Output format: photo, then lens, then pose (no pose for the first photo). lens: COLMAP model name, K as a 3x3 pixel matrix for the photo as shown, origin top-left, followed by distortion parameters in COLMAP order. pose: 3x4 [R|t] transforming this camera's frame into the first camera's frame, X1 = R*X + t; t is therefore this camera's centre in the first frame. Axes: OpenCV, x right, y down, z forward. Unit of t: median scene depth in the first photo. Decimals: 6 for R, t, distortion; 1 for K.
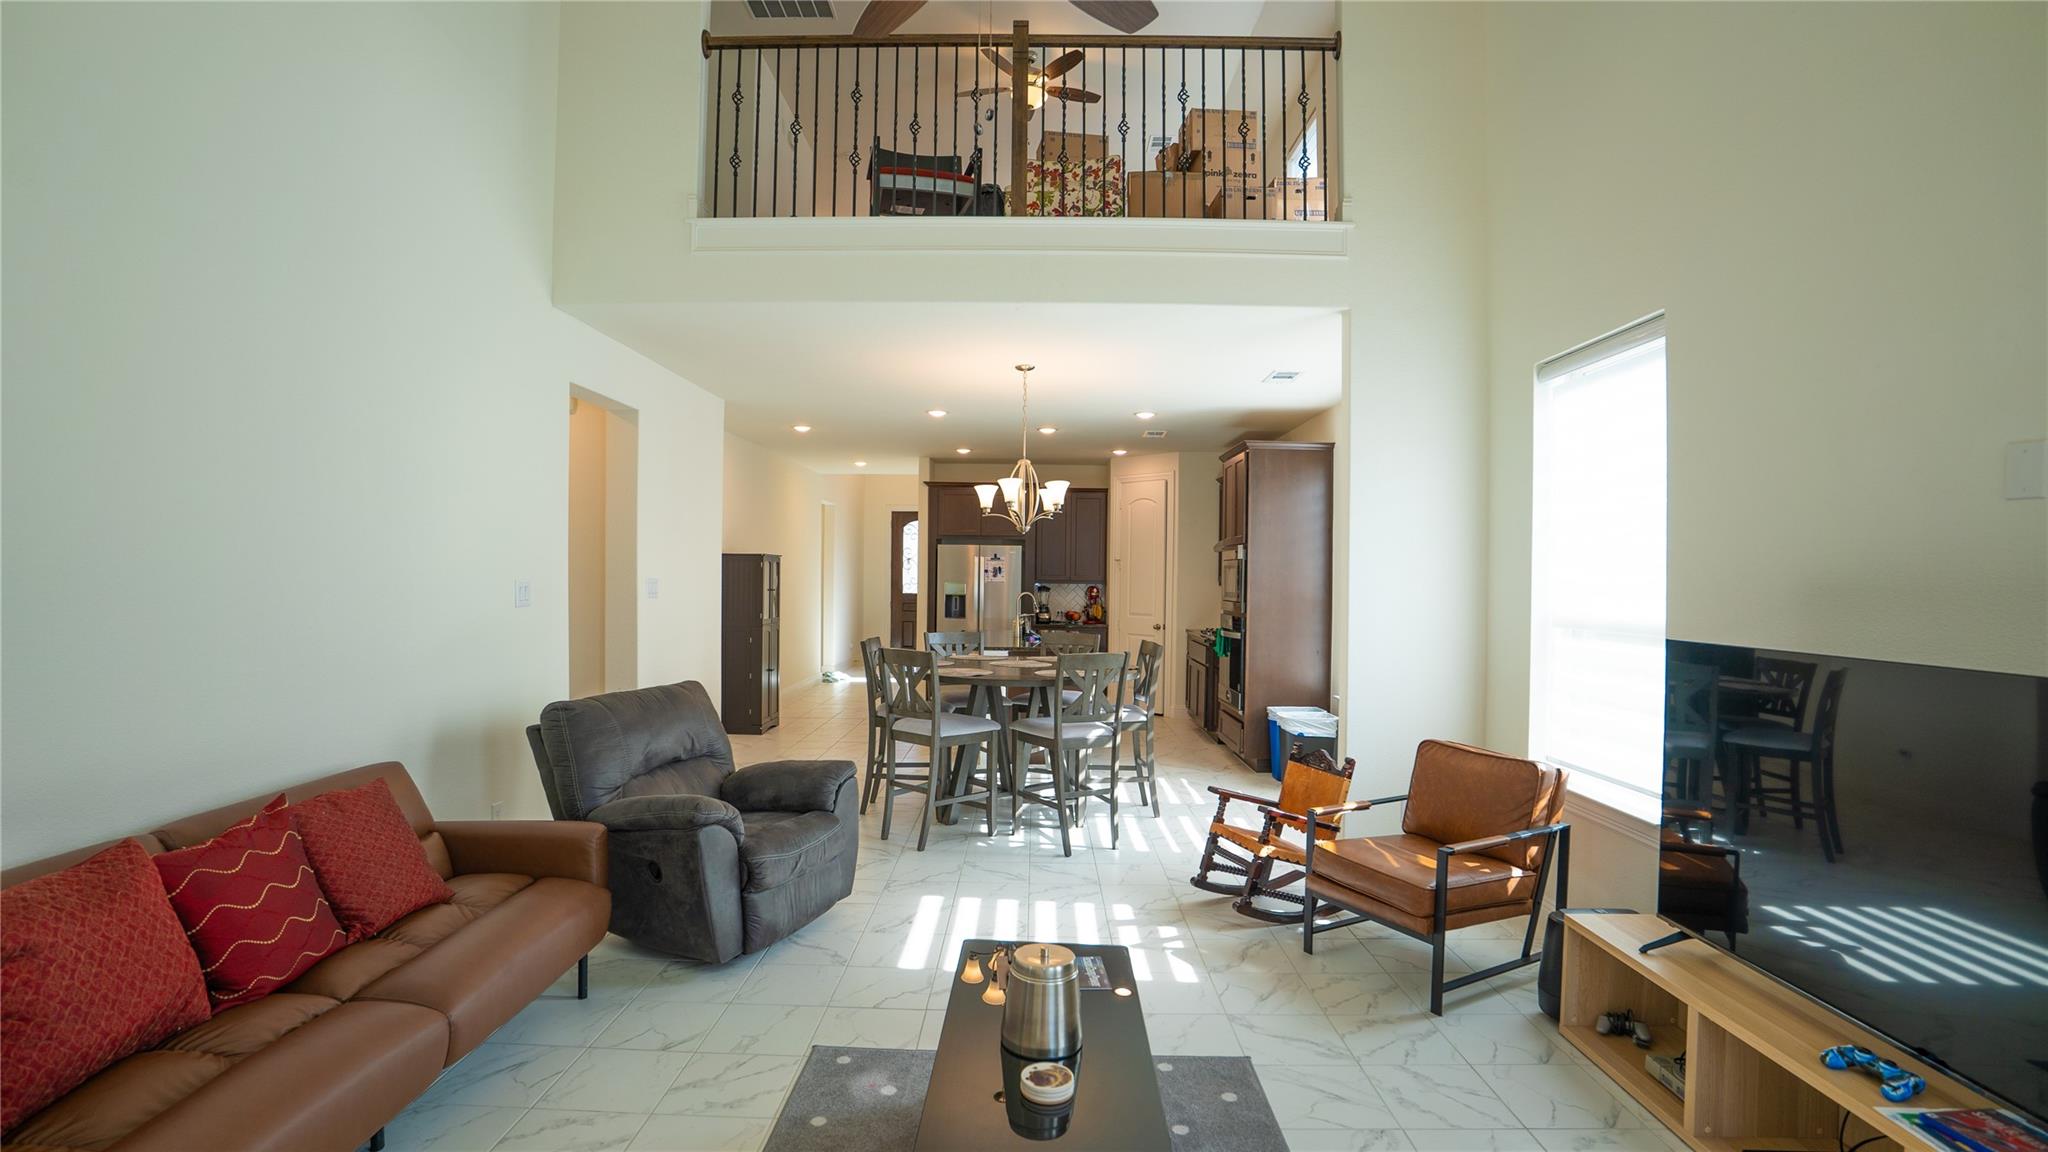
lens RADIAL K [[952.5, 0, 1022.9], [0, 952.5, 568.3], [0, 0, 1]] dist [-0.039350, 0.003858]
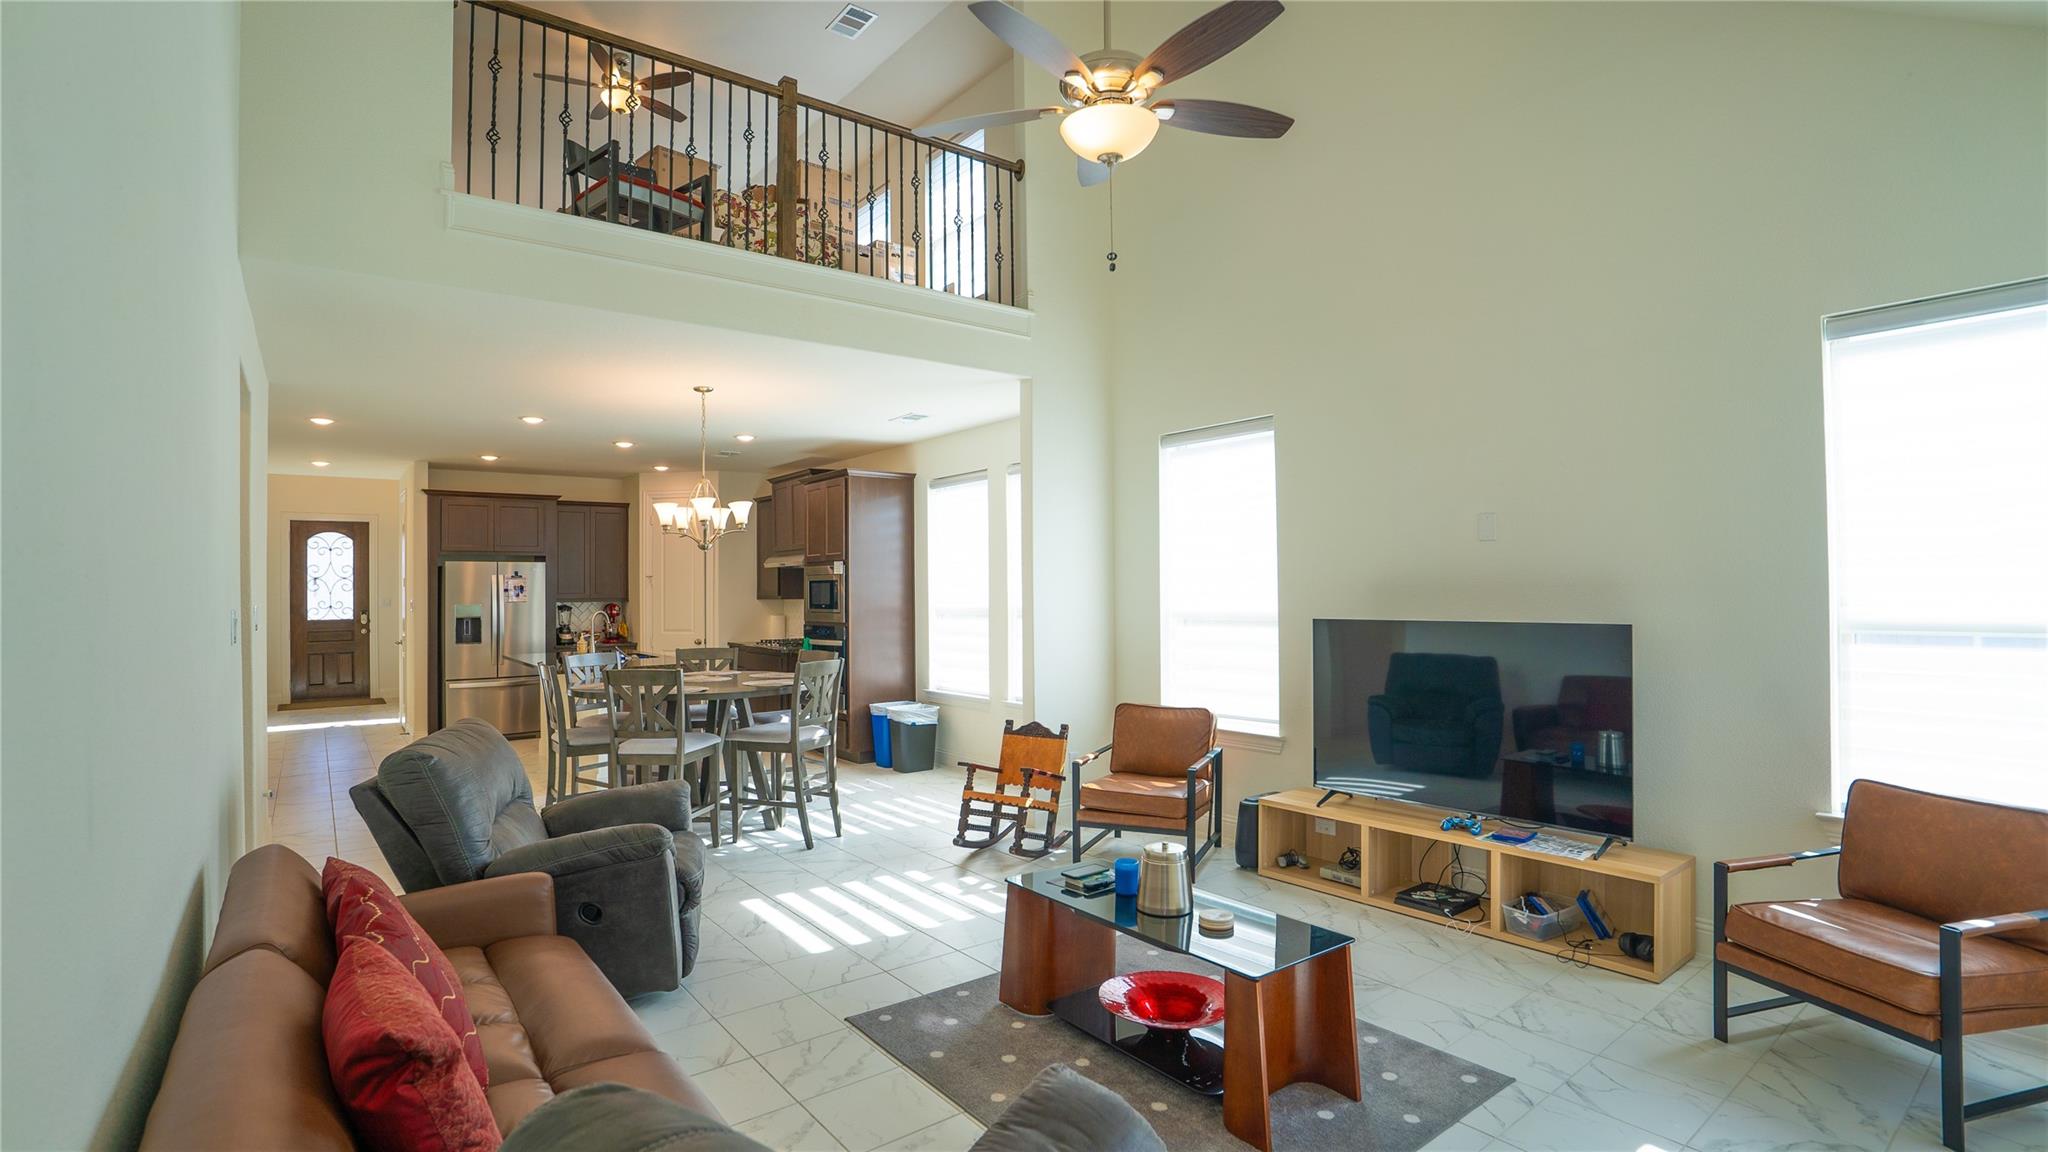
lens RADIAL K [[952.5, 0, 1002.4], [0, 952.5, 577.1], [0, 0, 1]] dist [-0.039350, 0.003858]
pose [[0.788746, -0.012817, 0.614585, -0.426587], [0.015829, 0.999875, 0.000537, -0.005218], [-0.614515, 0.009304, 0.788850, 0.003763]]
